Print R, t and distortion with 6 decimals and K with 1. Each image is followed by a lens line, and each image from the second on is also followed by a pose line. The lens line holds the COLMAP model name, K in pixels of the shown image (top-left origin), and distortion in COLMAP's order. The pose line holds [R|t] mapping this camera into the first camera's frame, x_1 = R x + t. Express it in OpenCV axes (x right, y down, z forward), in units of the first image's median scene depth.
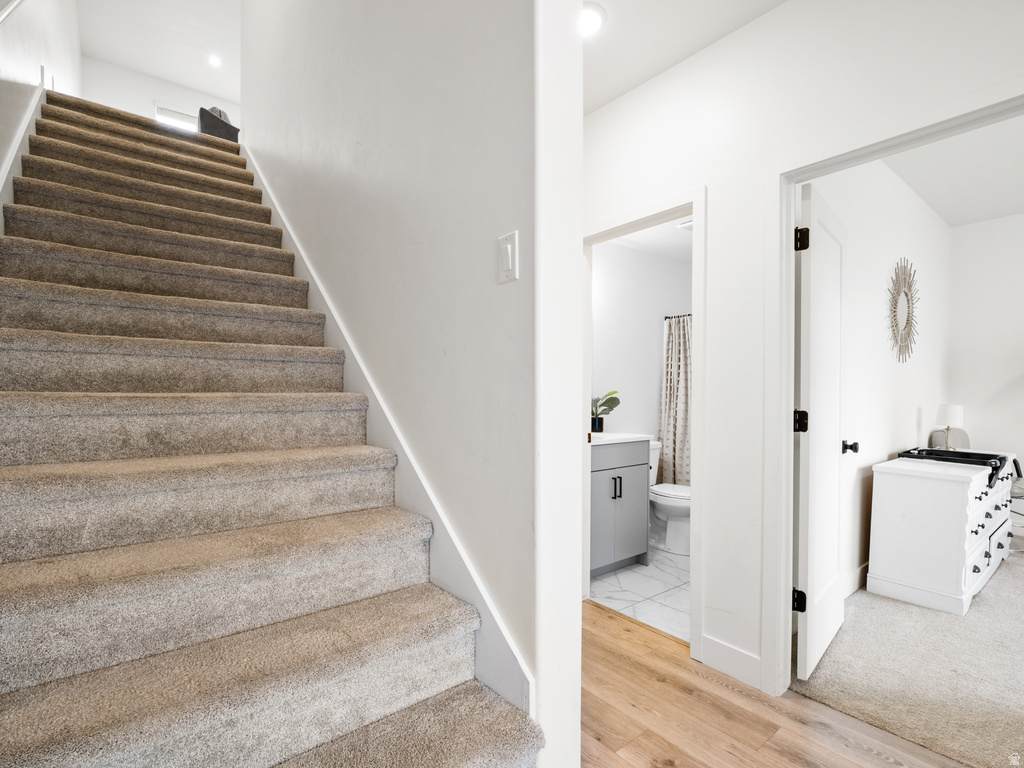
lens RADIAL K [[492.1, 0, 513.2], [0, 492.1, 386.8], [0, 0, 1]] dist [-0.004688, -0.001977]
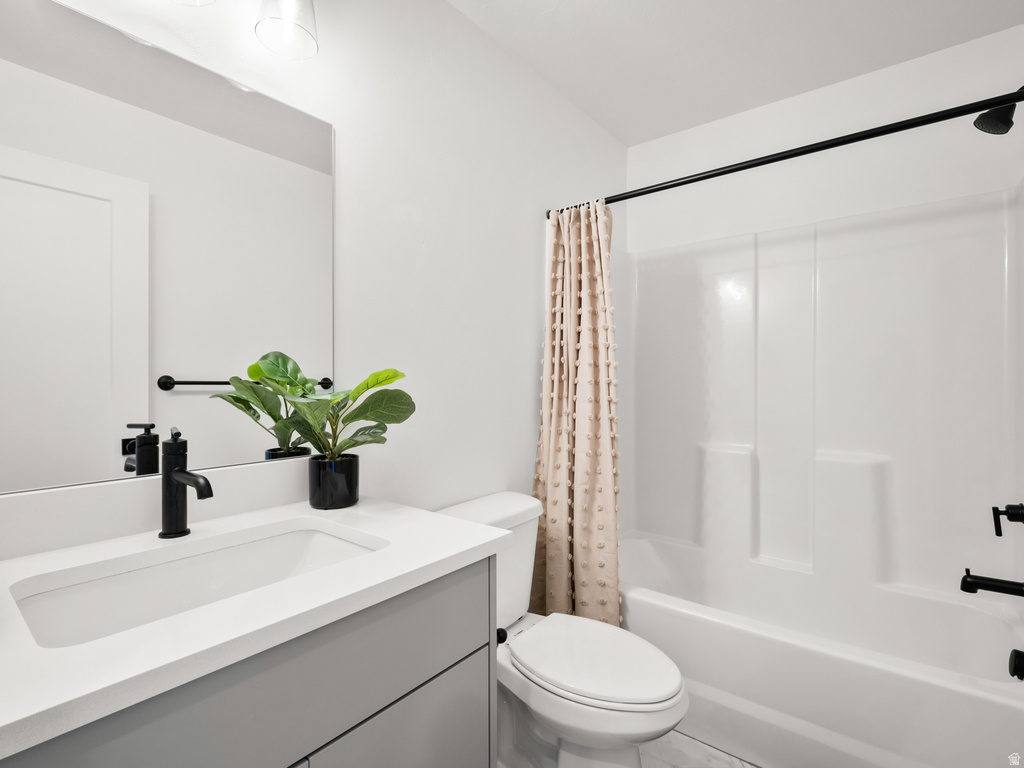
lens RADIAL K [[492.1, 0, 513.2], [0, 492.1, 386.8], [0, 0, 1]] dist [-0.004688, -0.001977]
pose [[0.974394, -0.012909, 0.224475, 0.181224], [0.010357, 0.999868, 0.012546, 0.014006], [-0.224607, -0.009900, 0.974399, 0.586669]]
